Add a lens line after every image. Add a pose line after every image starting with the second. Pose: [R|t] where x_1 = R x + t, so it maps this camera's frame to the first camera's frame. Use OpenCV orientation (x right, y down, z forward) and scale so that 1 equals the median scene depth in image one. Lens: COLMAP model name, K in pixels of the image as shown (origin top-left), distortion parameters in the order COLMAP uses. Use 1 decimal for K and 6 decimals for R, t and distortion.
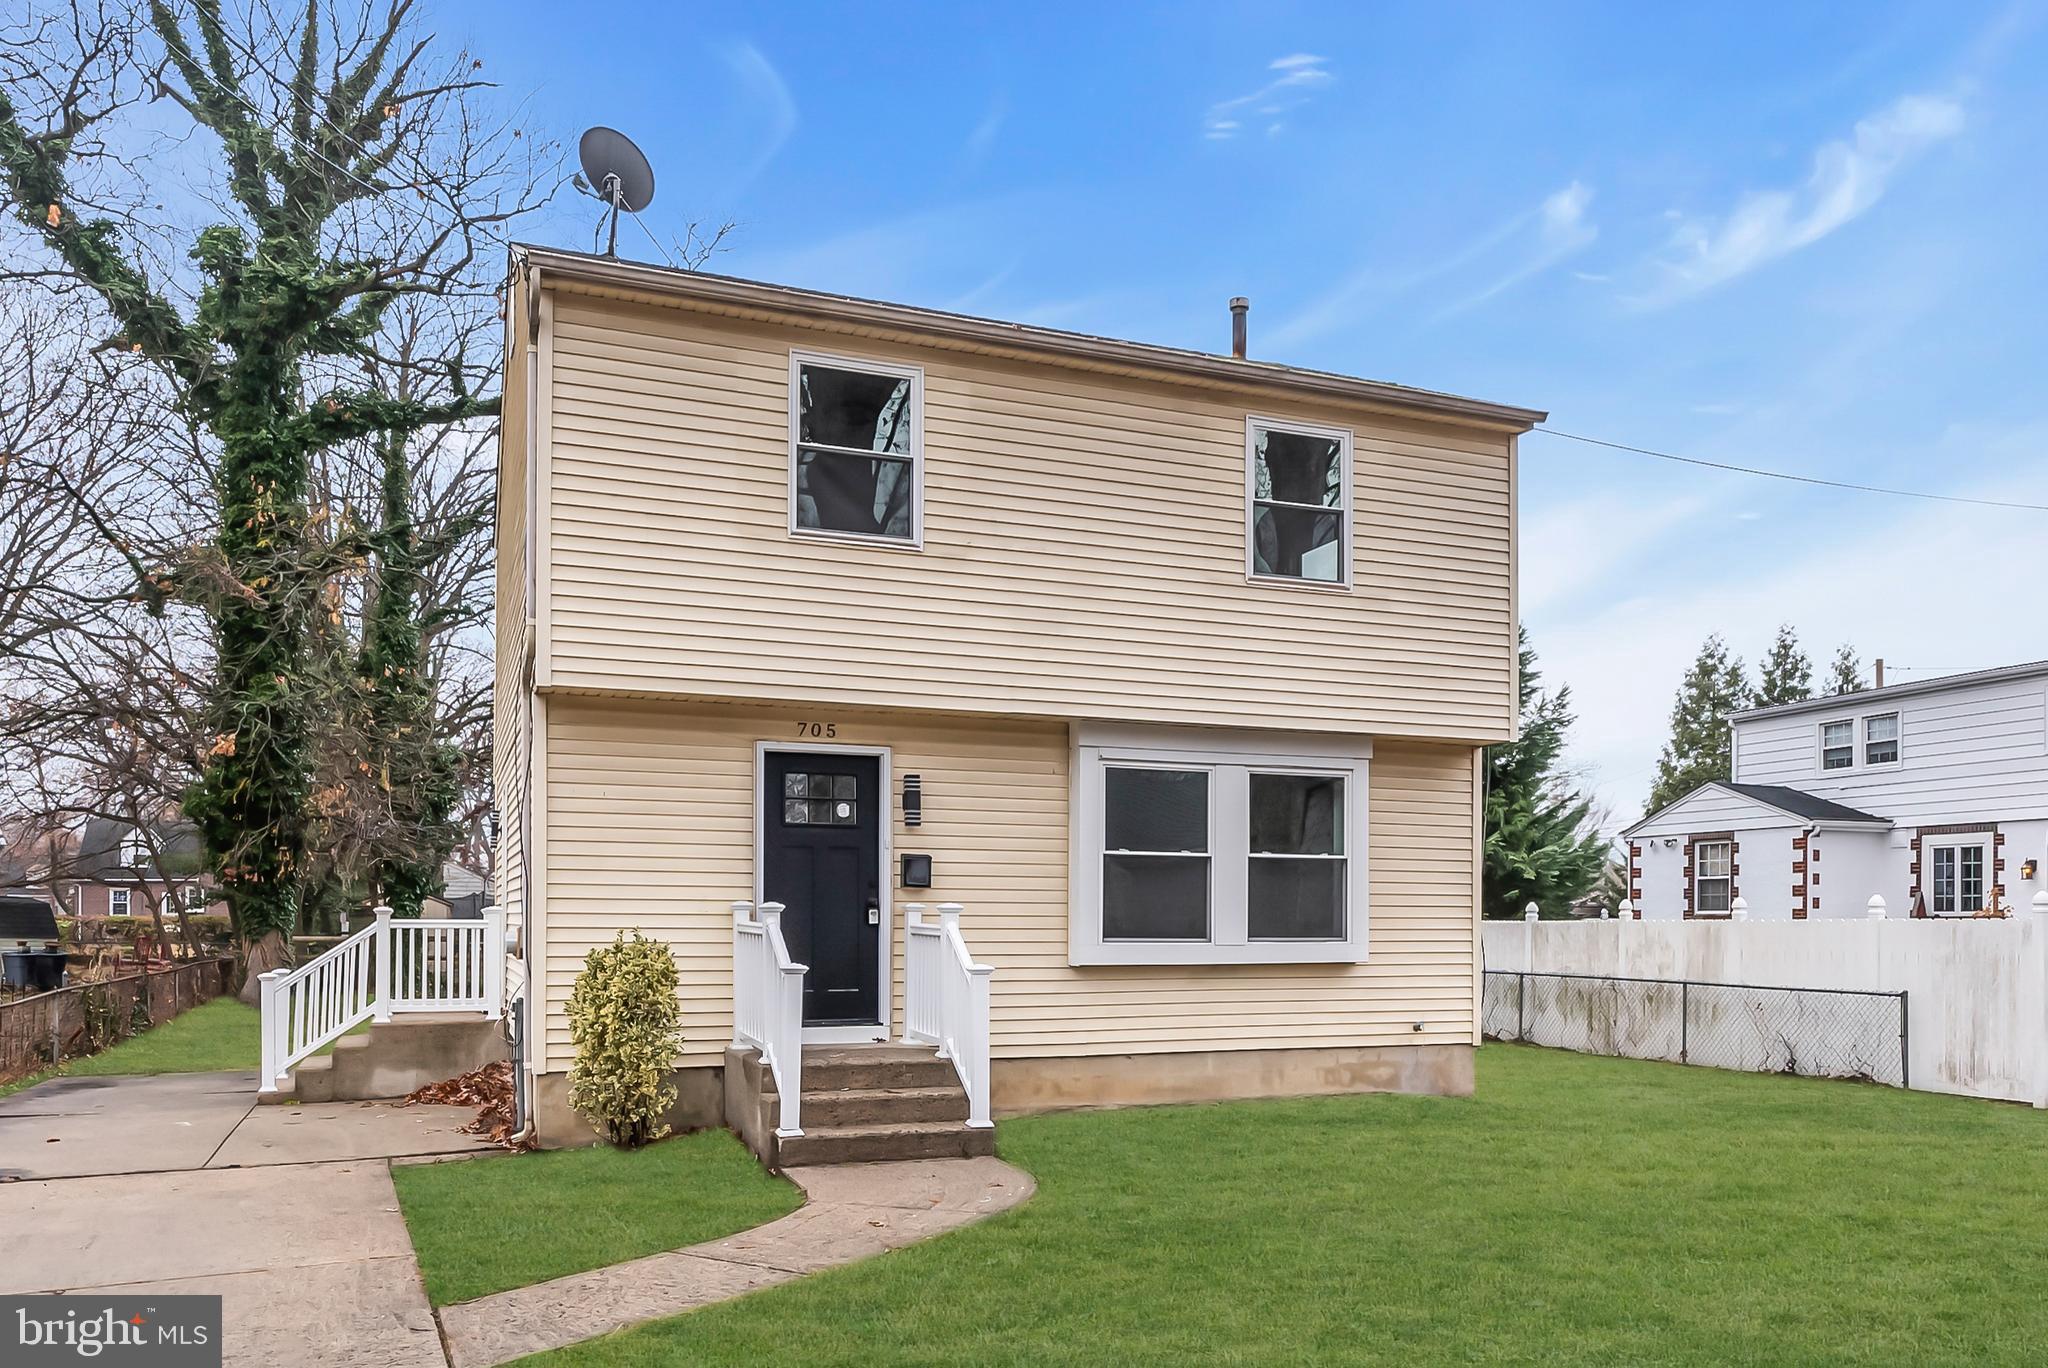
lens RADIAL K [[850.5, 0, 1023.2], [0, 850.5, 698.5], [0, 0, 1]] dist [-0.000944, 0.000179]
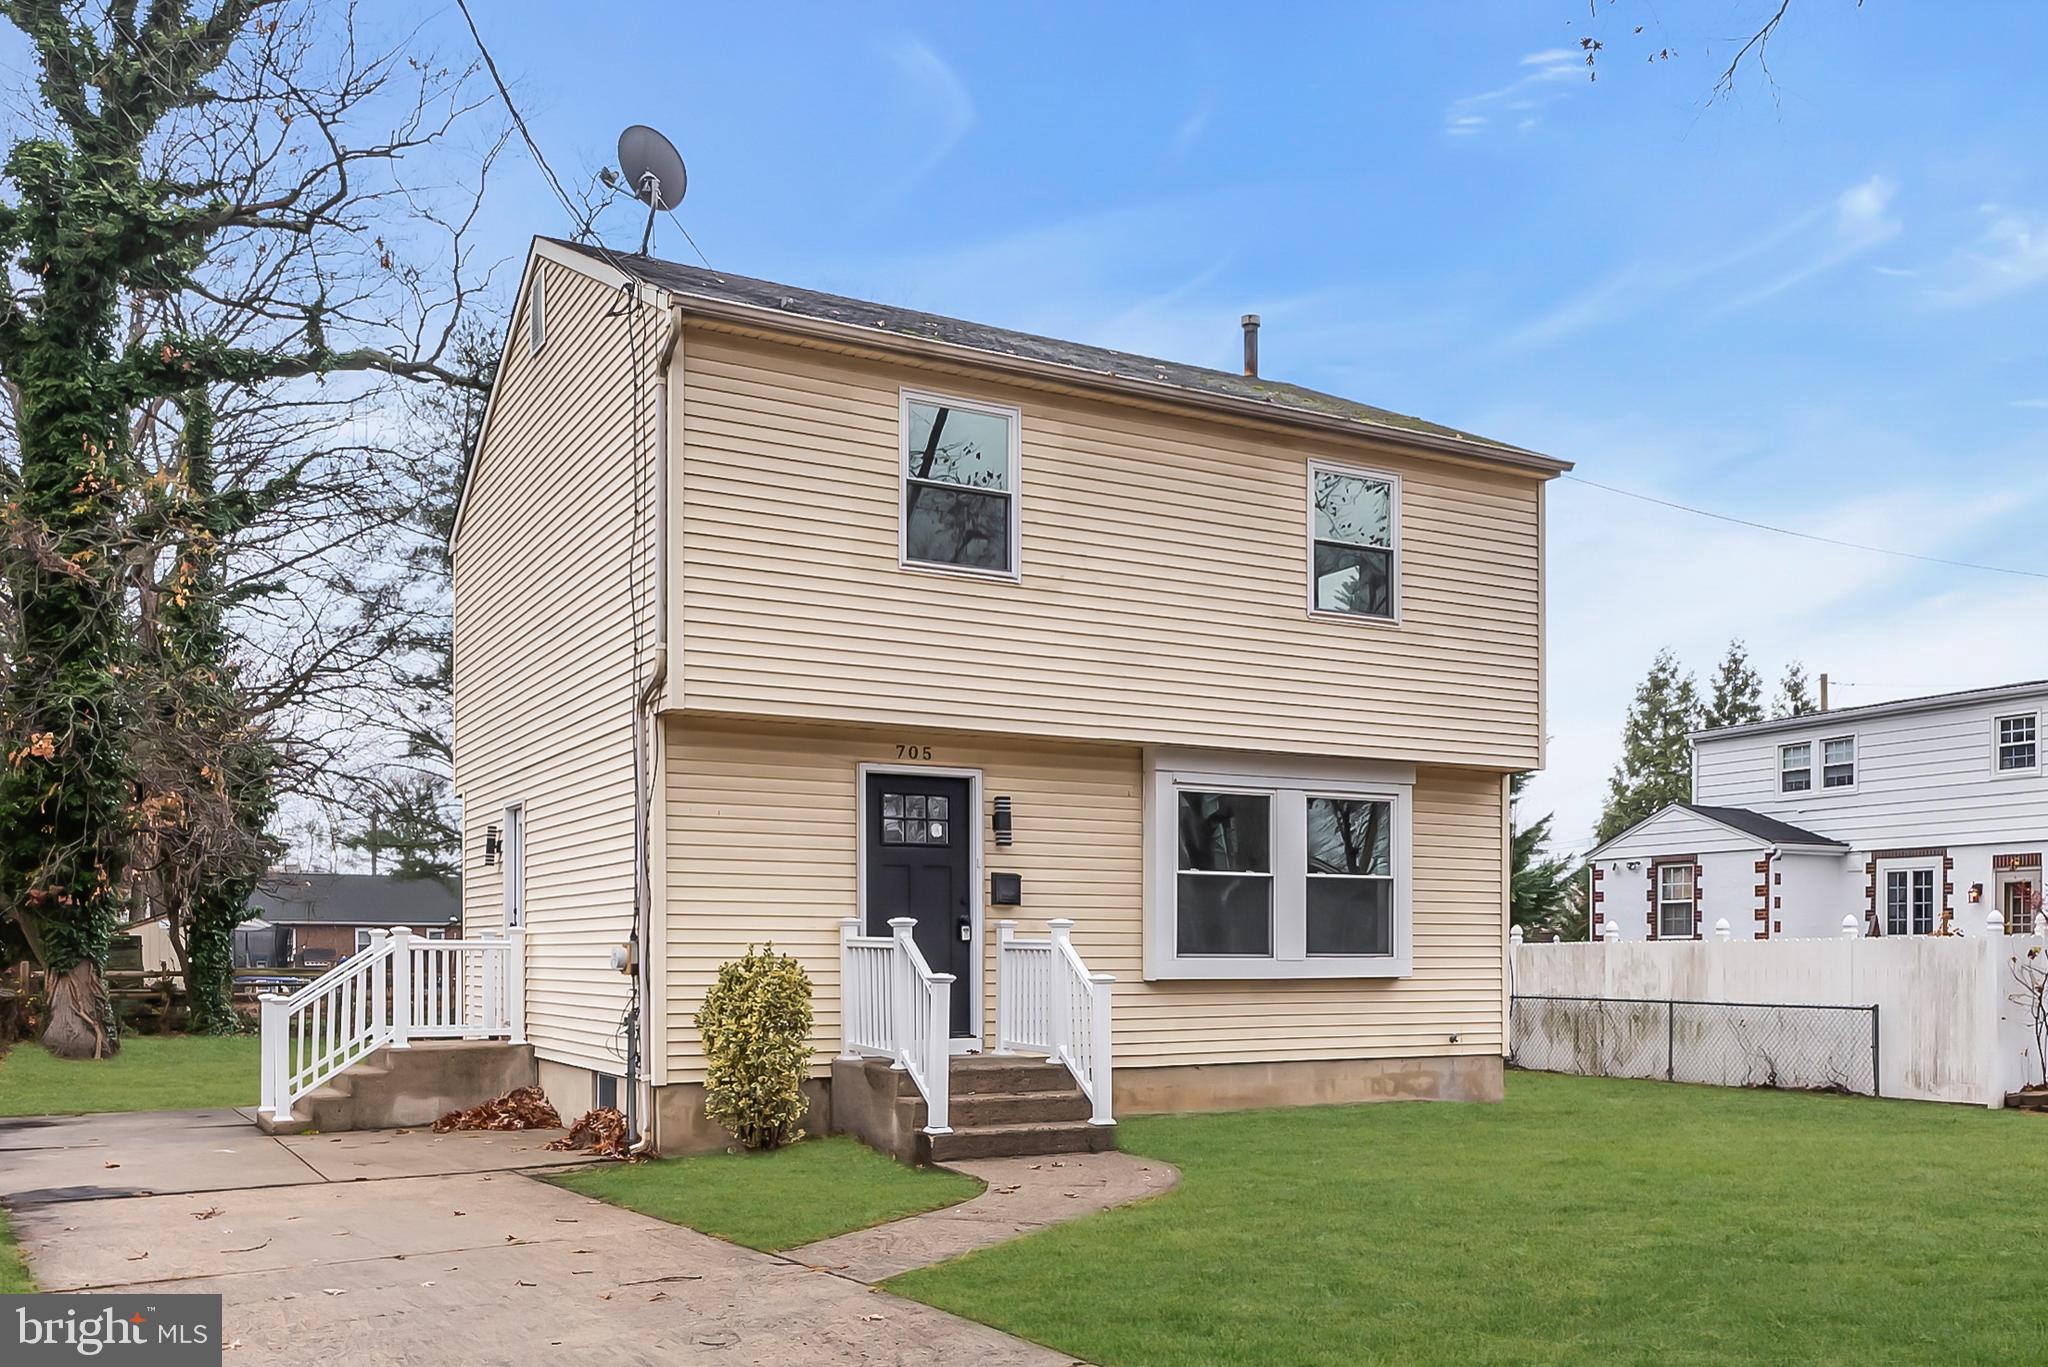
lens RADIAL K [[932.8, 0, 1024.2], [0, 932.8, 692.6], [0, 0, 1]] dist [-0.000236, 0.000224]
pose [[0.996958, 0.017976, 0.075840, -0.162631], [-0.017007, 0.999766, -0.013395, -0.019100], [-0.076063, 0.012064, 0.997030, -0.119951]]
